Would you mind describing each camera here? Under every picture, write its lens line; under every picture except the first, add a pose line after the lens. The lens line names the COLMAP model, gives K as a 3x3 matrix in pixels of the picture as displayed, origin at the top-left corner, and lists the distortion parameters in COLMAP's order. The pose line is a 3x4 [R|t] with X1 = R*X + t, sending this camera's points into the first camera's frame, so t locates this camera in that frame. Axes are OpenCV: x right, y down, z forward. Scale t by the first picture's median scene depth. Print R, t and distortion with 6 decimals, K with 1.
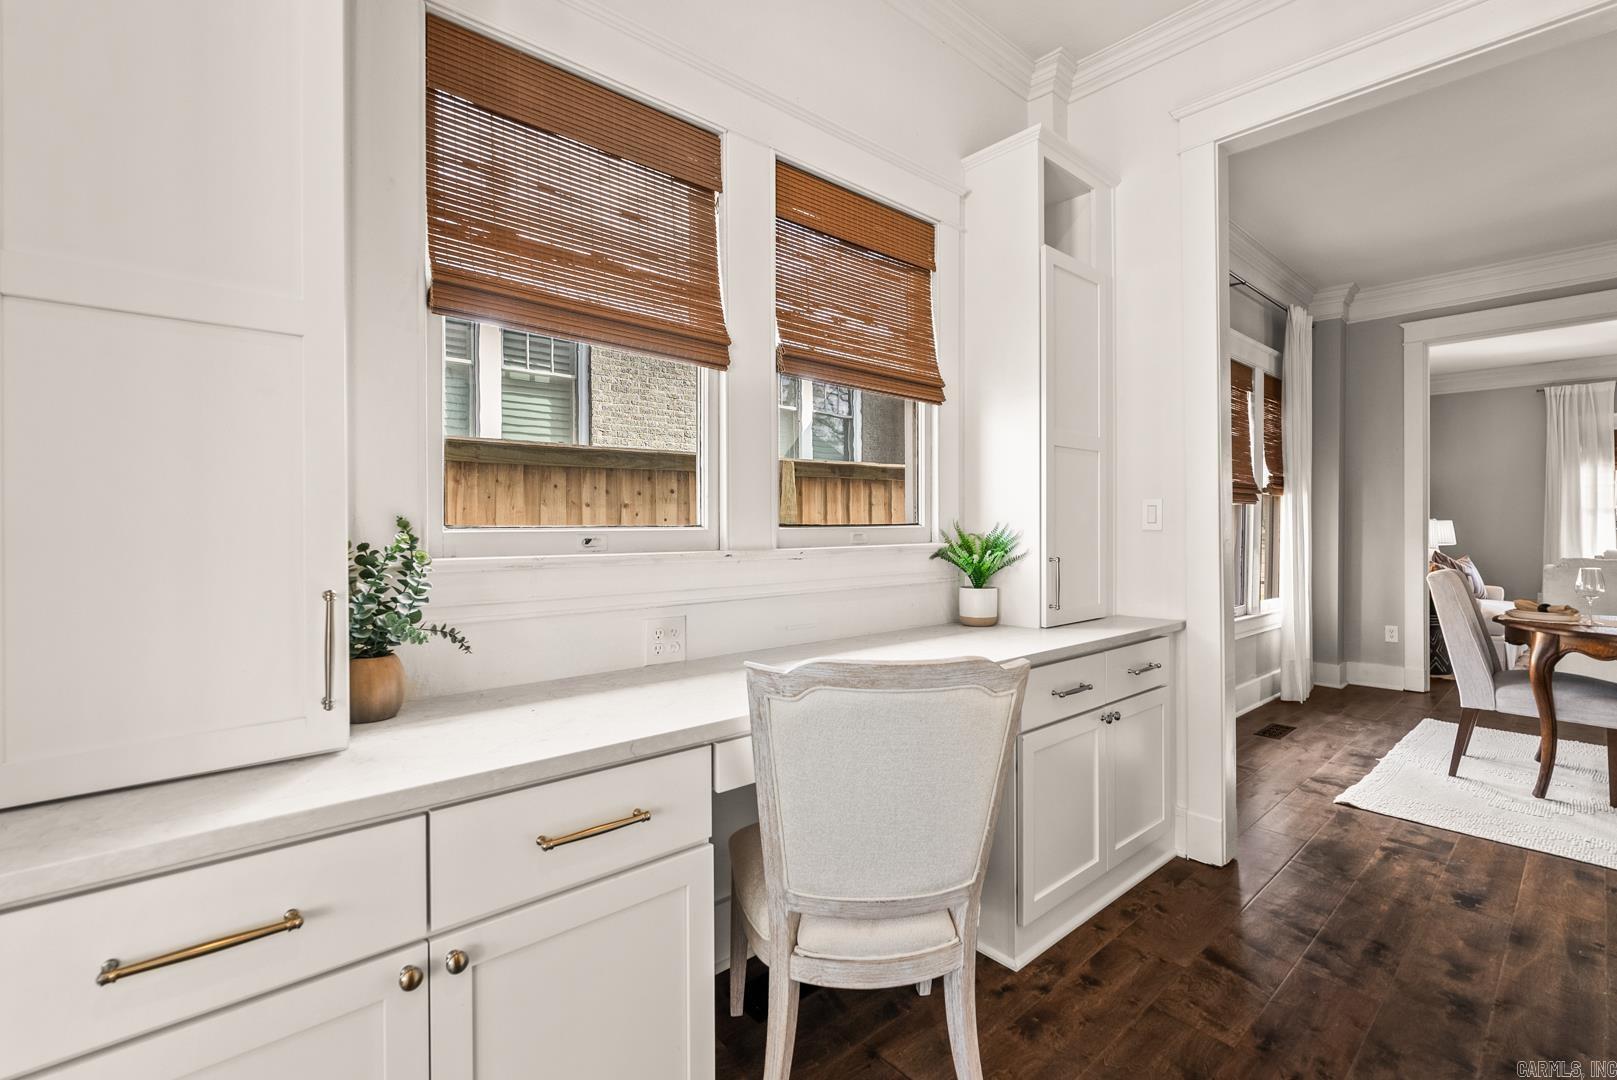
lens RADIAL K [[736.7, 0, 810.0], [0, 736.7, 505.1], [0, 0, 1]] dist [-0.004514, 0.000069]
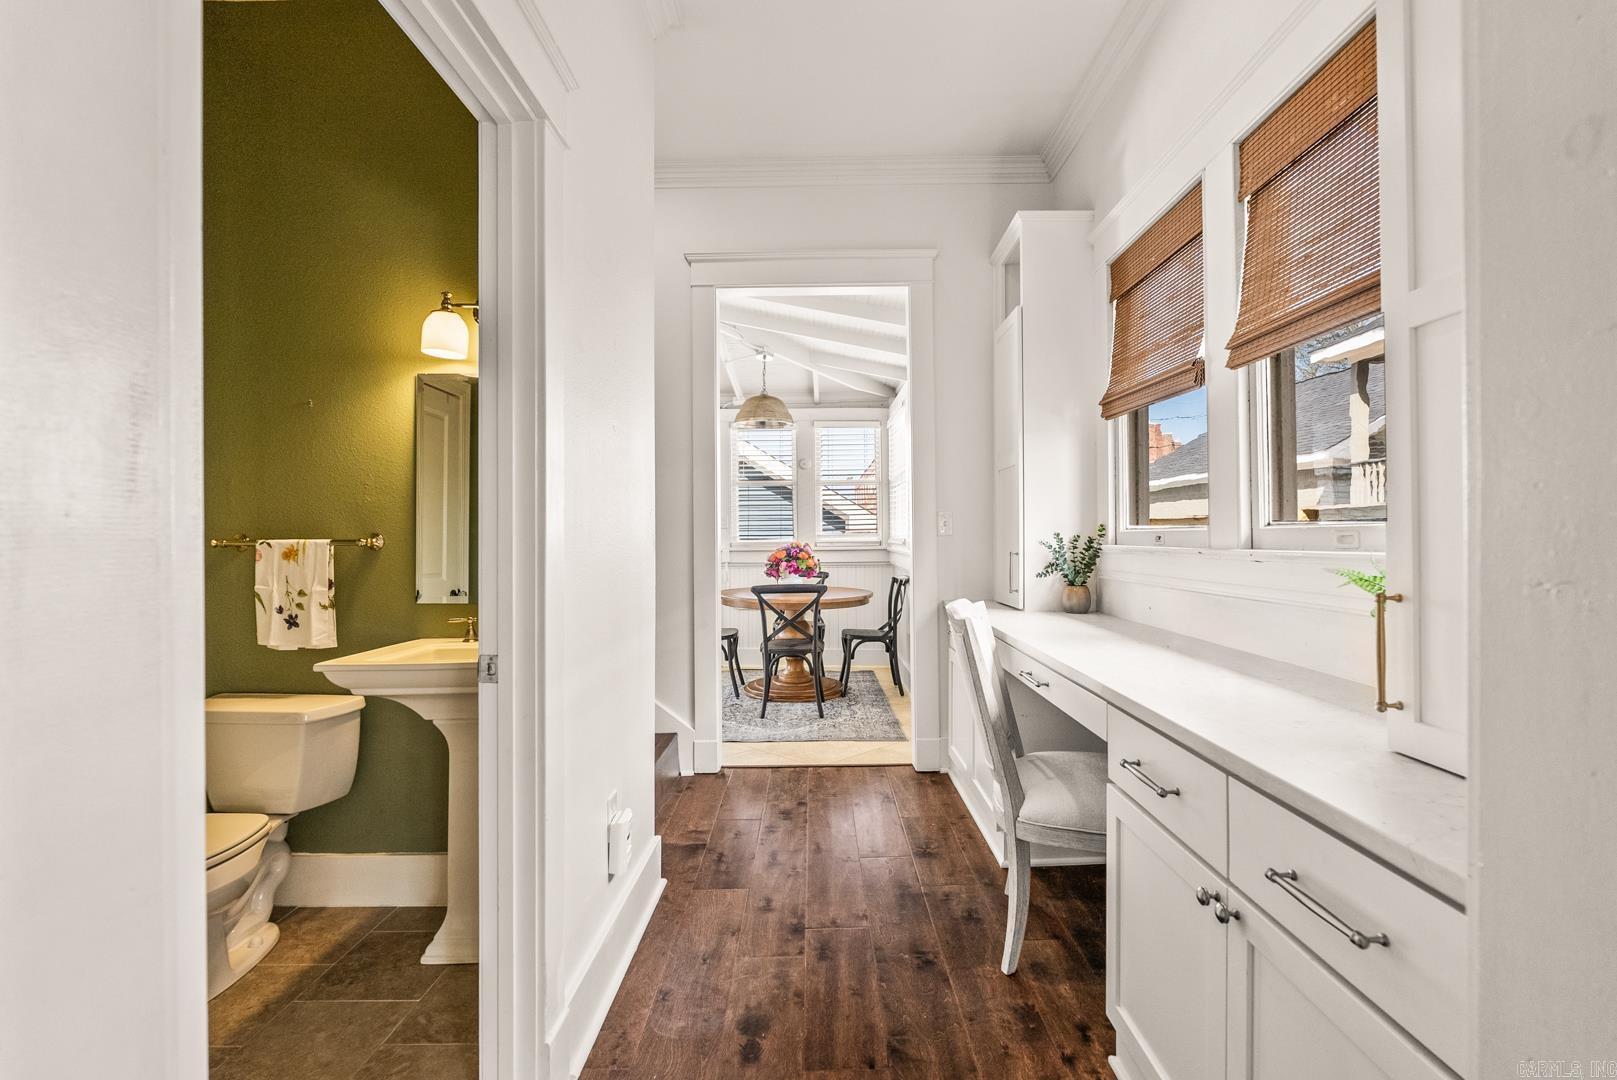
lens RADIAL K [[736.7, 0, 810.1], [0, 736.7, 528.6], [0, 0, 1]] dist [-0.004514, 0.000069]
pose [[-0.676918, -0.005660, -0.736037, 0.832470], [0.016534, 0.999601, -0.022893, 0.033156], [0.735873, -0.027666, -0.676554, 0.983947]]
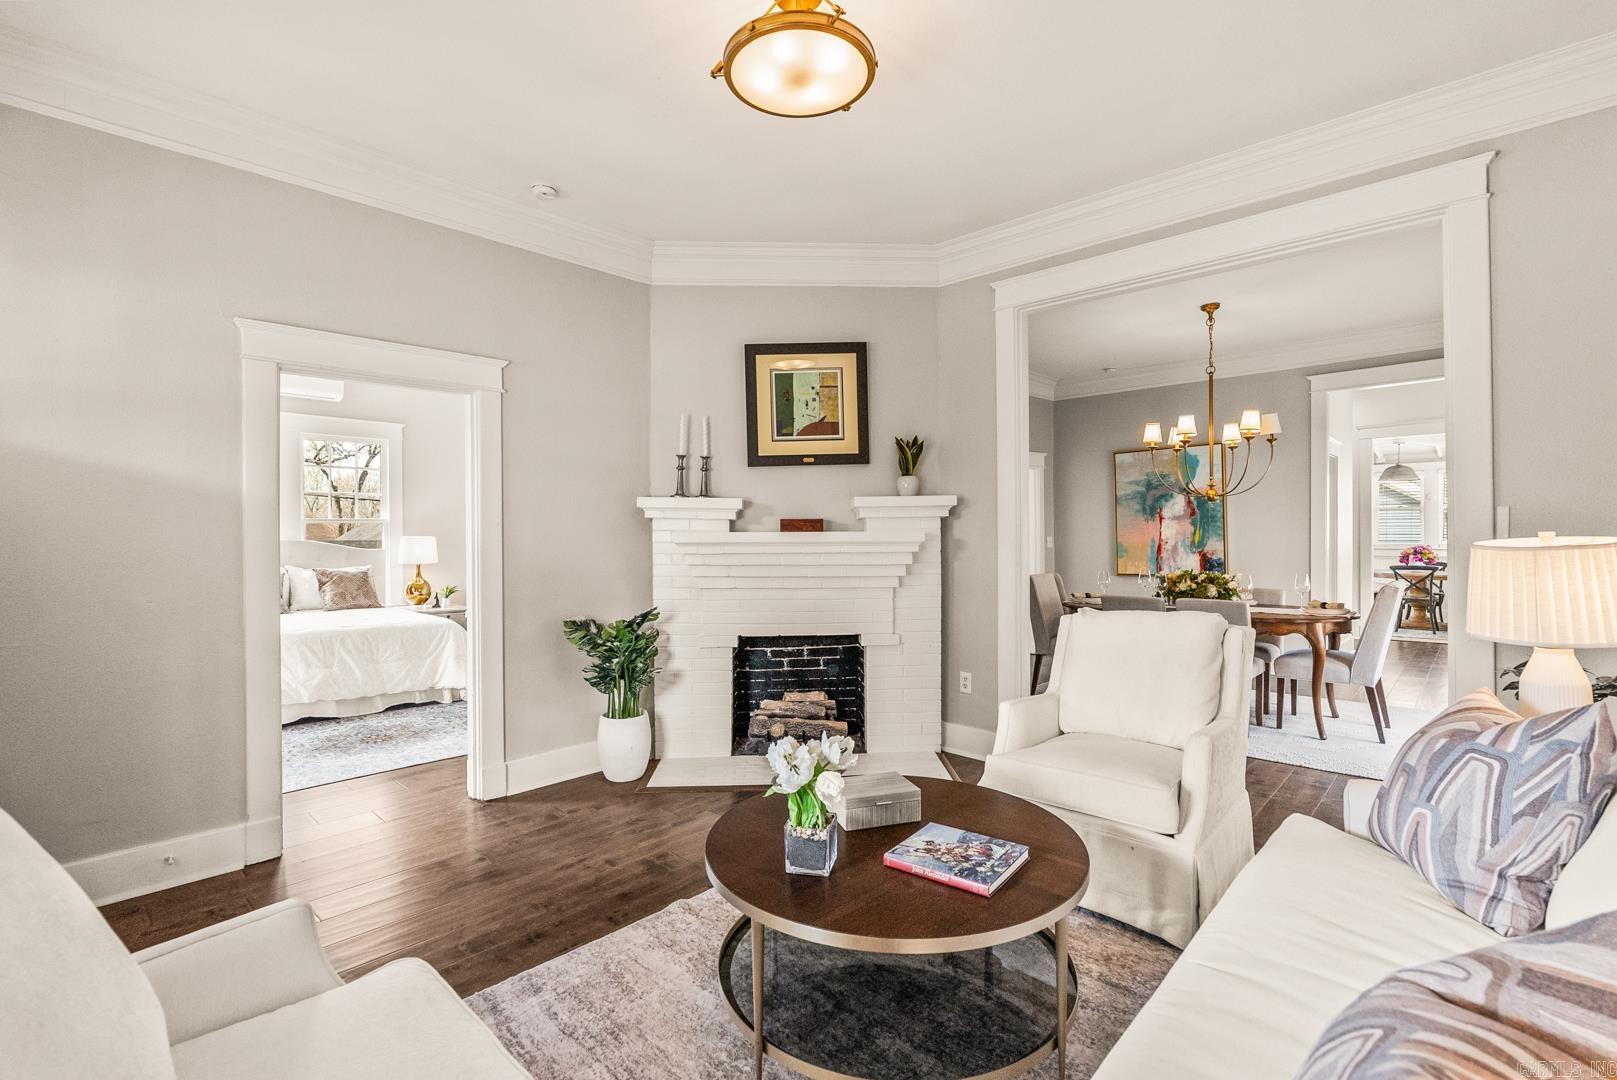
lens RADIAL K [[736.7, 0, 806.6], [0, 736.7, 531.5], [0, 0, 1]] dist [-0.004514, 0.000069]
pose [[-0.997019, -0.001663, -0.077143, 2.709111], [0.000139, 0.999728, -0.023341, 0.043570], [0.077161, -0.023282, -0.996747, 3.006033]]
